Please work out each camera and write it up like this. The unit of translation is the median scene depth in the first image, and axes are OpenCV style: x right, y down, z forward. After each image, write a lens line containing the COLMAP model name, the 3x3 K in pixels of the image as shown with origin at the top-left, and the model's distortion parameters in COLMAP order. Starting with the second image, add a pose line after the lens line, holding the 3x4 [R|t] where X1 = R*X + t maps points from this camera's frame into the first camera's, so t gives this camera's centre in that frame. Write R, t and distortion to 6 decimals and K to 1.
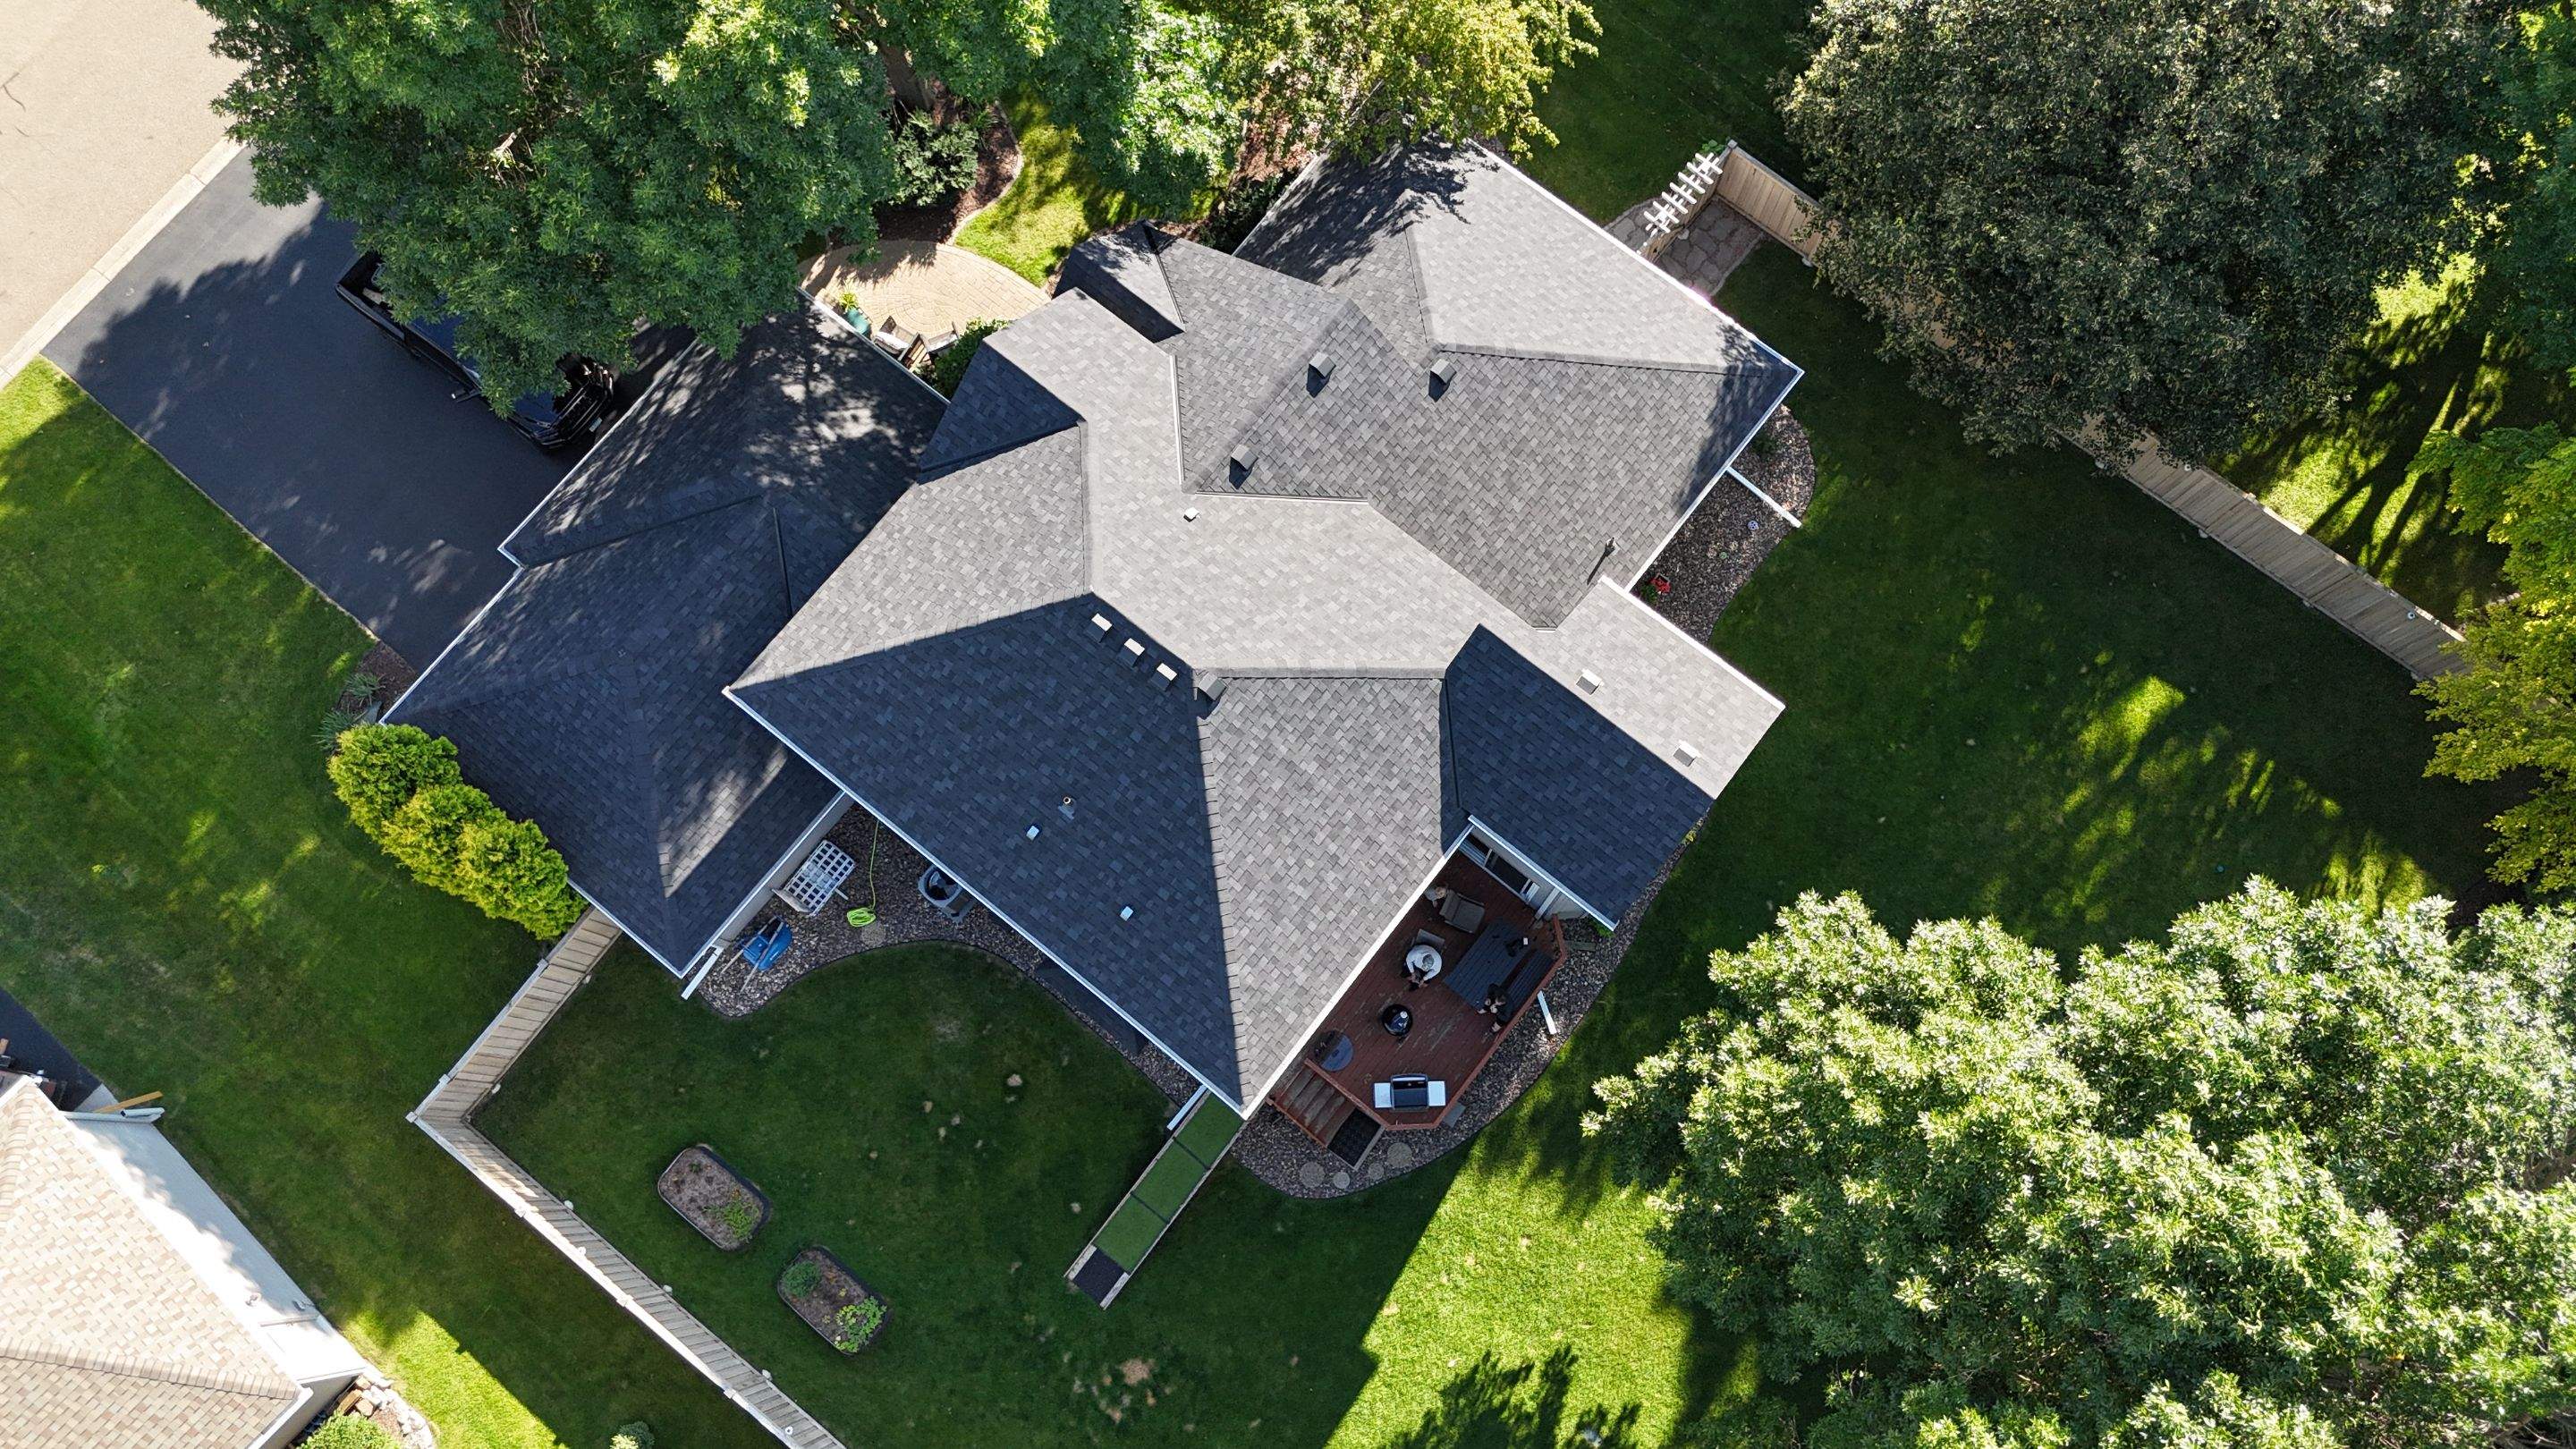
lens RADIAL K [[1917.2, 0, 1288.0], [0, 1917.2, 724.5], [0, 0, 1]] dist [0.000088, 0.000038]
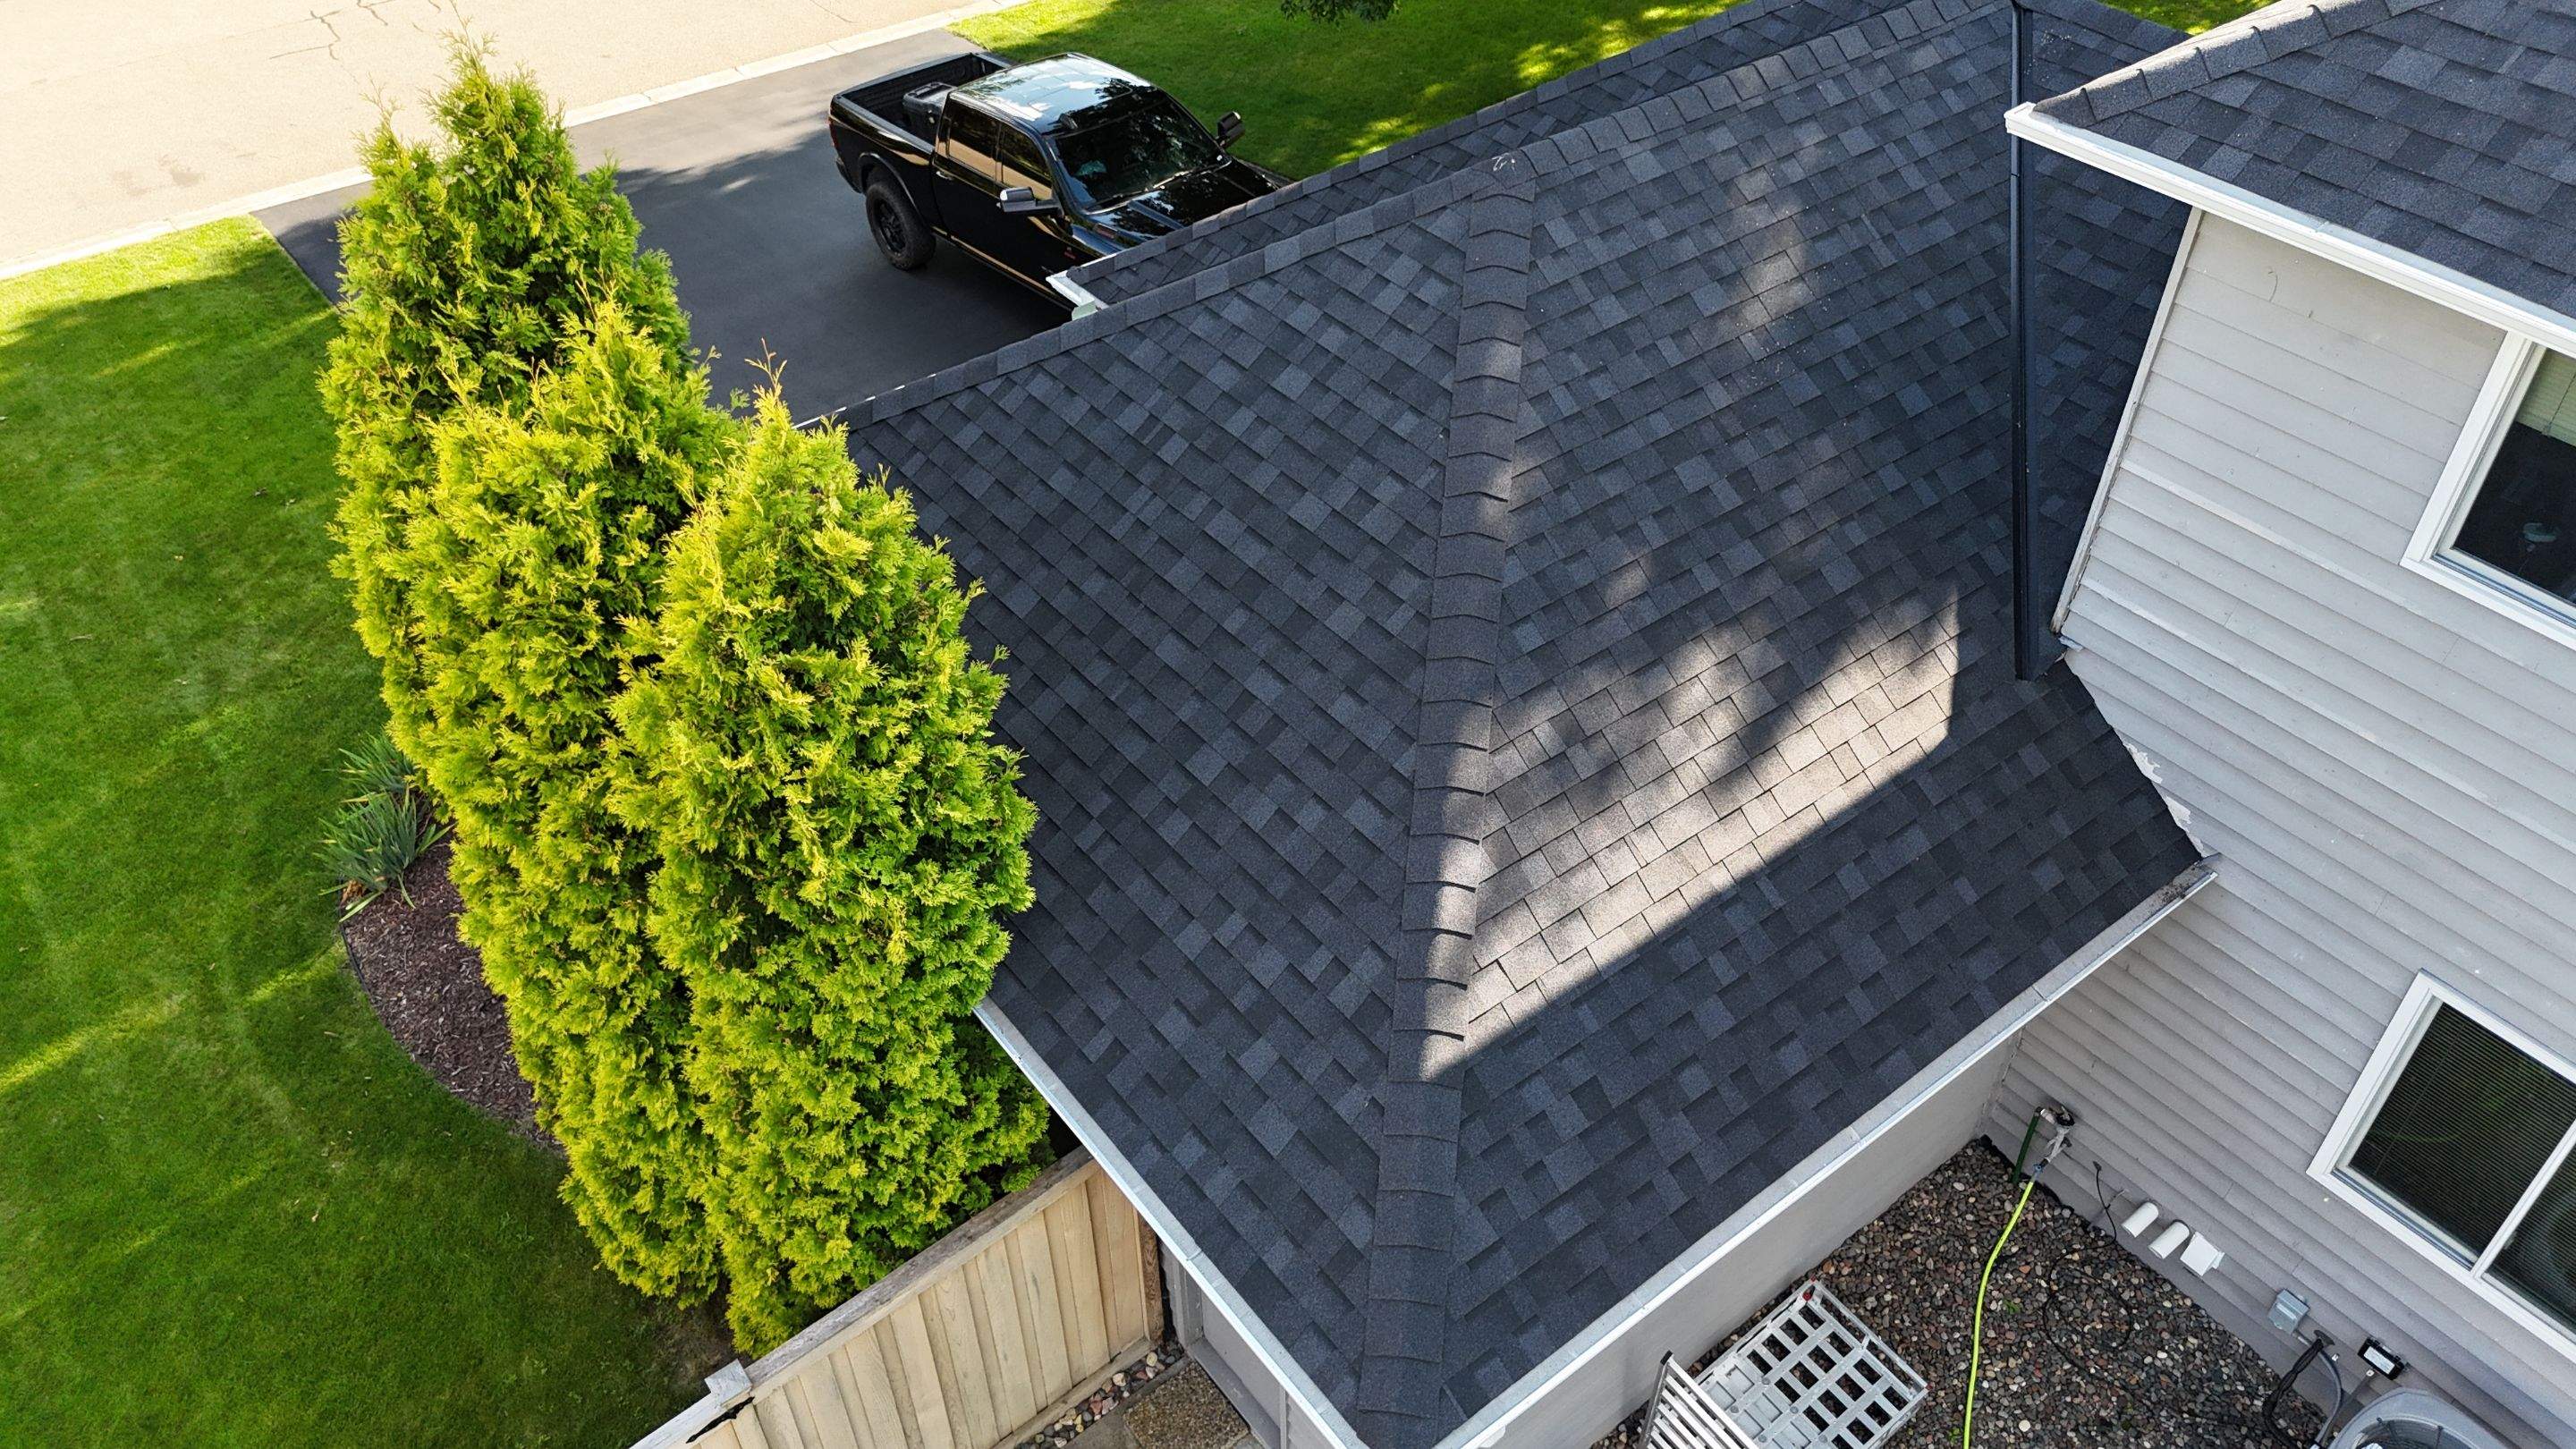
lens RADIAL K [[1917.2, 0, 1288.0], [0, 1917.2, 724.5], [0, 0, 1]] dist [0.000088, 0.000038]
pose [[0.971594, 0.175582, -0.158672, -0.311273], [-0.234176, 0.810119, -0.537465, 0.180810], [0.034174, 0.559355, 0.828223, 0.792636]]
